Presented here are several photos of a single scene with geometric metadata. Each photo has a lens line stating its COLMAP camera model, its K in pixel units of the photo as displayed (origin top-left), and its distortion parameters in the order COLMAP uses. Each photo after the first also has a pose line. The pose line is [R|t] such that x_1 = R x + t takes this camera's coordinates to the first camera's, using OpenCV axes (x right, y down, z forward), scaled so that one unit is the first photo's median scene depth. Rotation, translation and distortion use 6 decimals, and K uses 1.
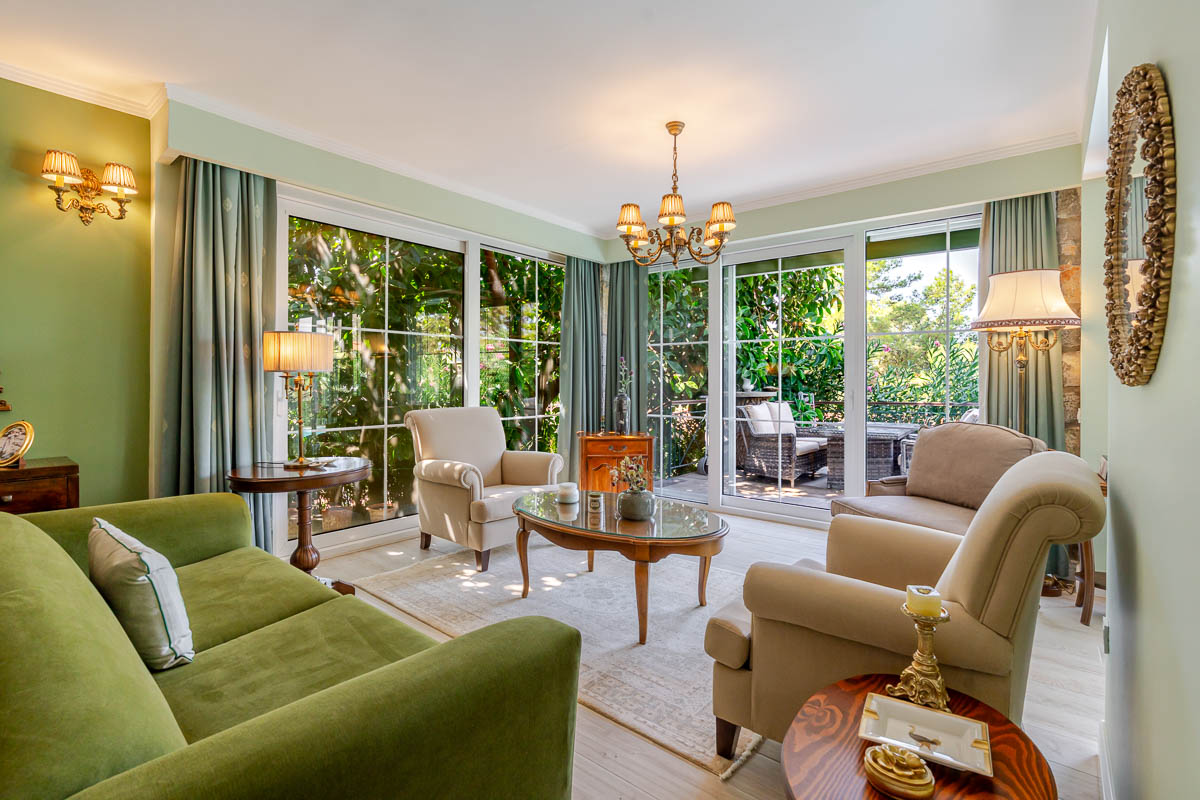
lens RADIAL K [[549.3, 0, 588.1], [0, 549.3, 382.8], [0, 0, 1]] dist [-0.009405, 0.001625]
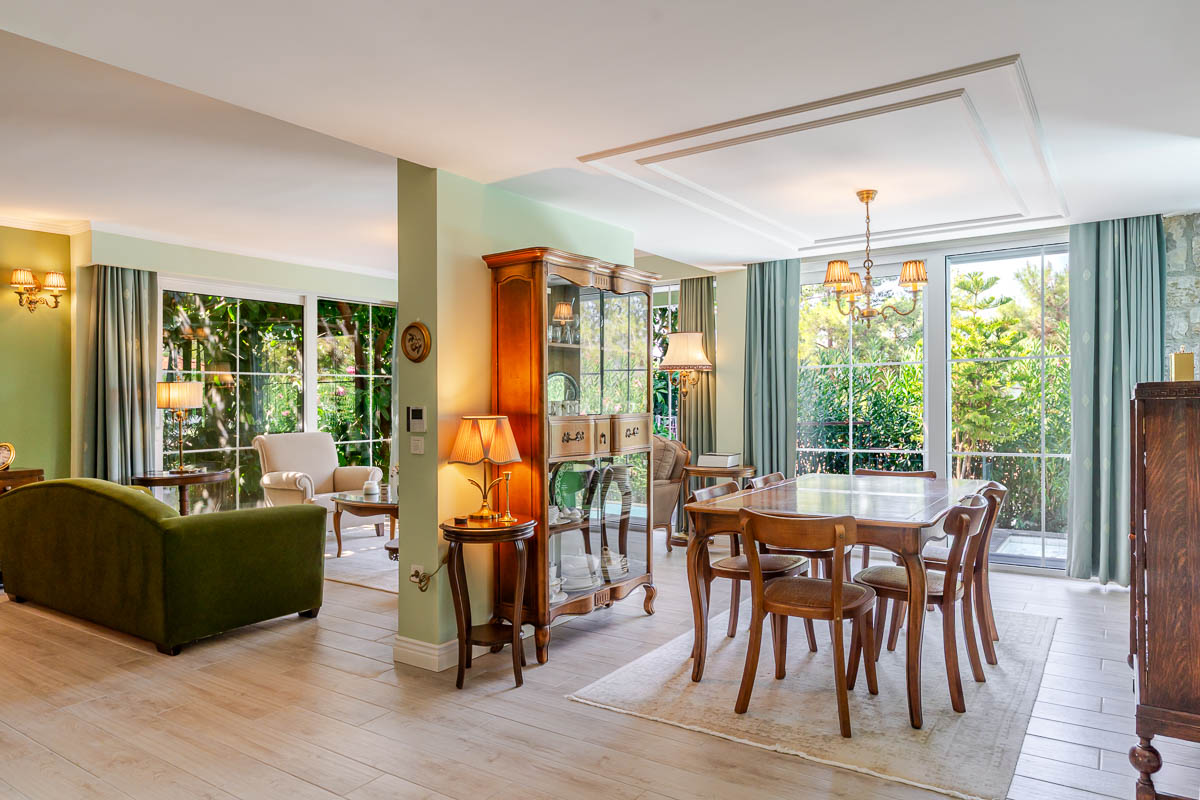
lens RADIAL K [[782.5, 0, 598.6], [0, 782.5, 393.9], [0, 0, 1]] dist [-0.001819, -0.002821]
pose [[0.994896, -0.012509, 0.100125, 0.378545], [0.013510, 0.999865, -0.009326, -0.022338], [-0.099995, 0.010631, 0.994931, -1.185754]]
